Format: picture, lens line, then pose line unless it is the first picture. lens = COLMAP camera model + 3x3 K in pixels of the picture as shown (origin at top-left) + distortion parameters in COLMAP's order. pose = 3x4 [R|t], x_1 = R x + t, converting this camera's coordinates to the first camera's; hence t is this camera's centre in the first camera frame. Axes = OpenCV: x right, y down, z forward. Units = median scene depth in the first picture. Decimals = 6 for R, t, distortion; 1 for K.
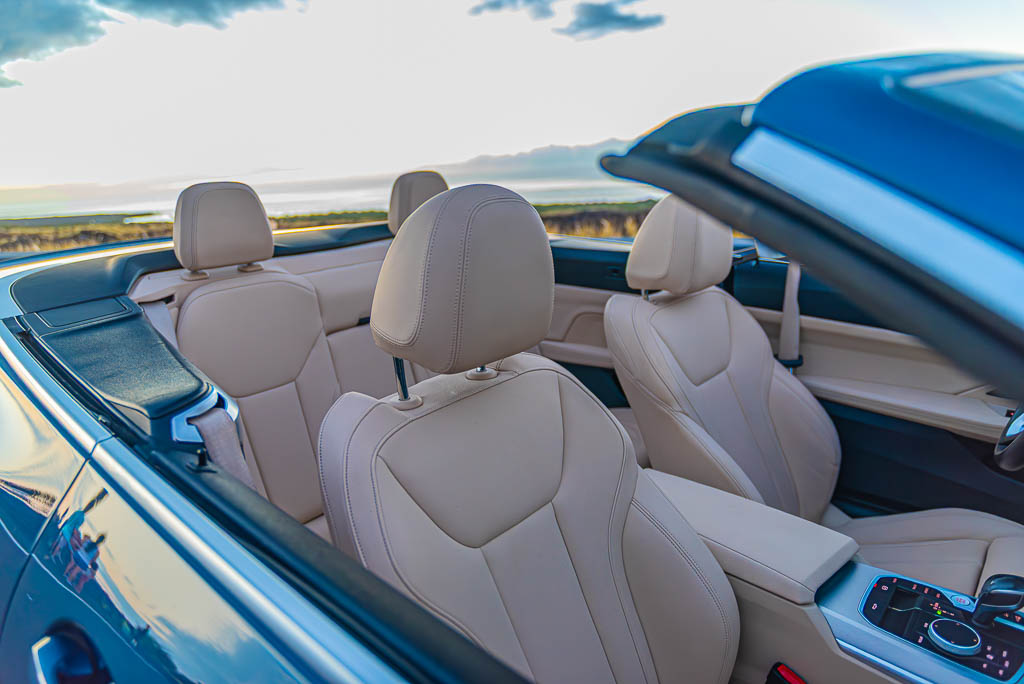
lens RADIAL K [[661.0, 0, 512.7], [0, 661.0, 340.8], [0, 0, 1]] dist [0.019543, -0.005288]
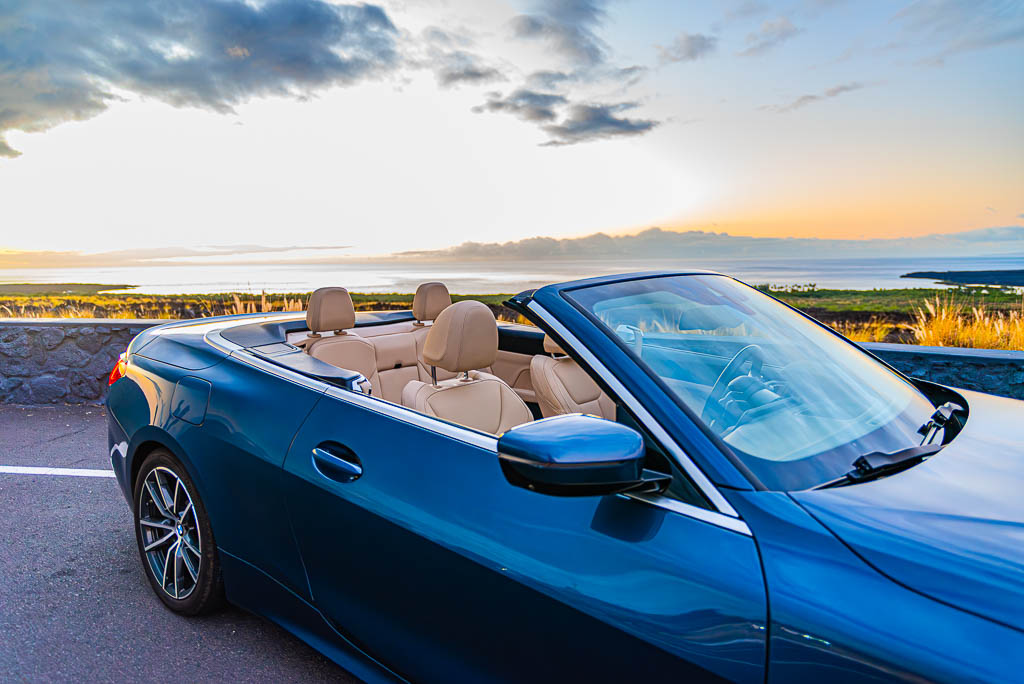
lens RADIAL K [[681.3, 0, 519.3], [0, 681.3, 342.5], [0, 0, 1]] dist [0.003524, -0.001504]
pose [[0.998347, 0.047026, 0.033043, 0.036156], [-0.042277, 0.990337, -0.132082, 0.153197], [-0.038935, 0.130467, 0.990688, -0.928142]]
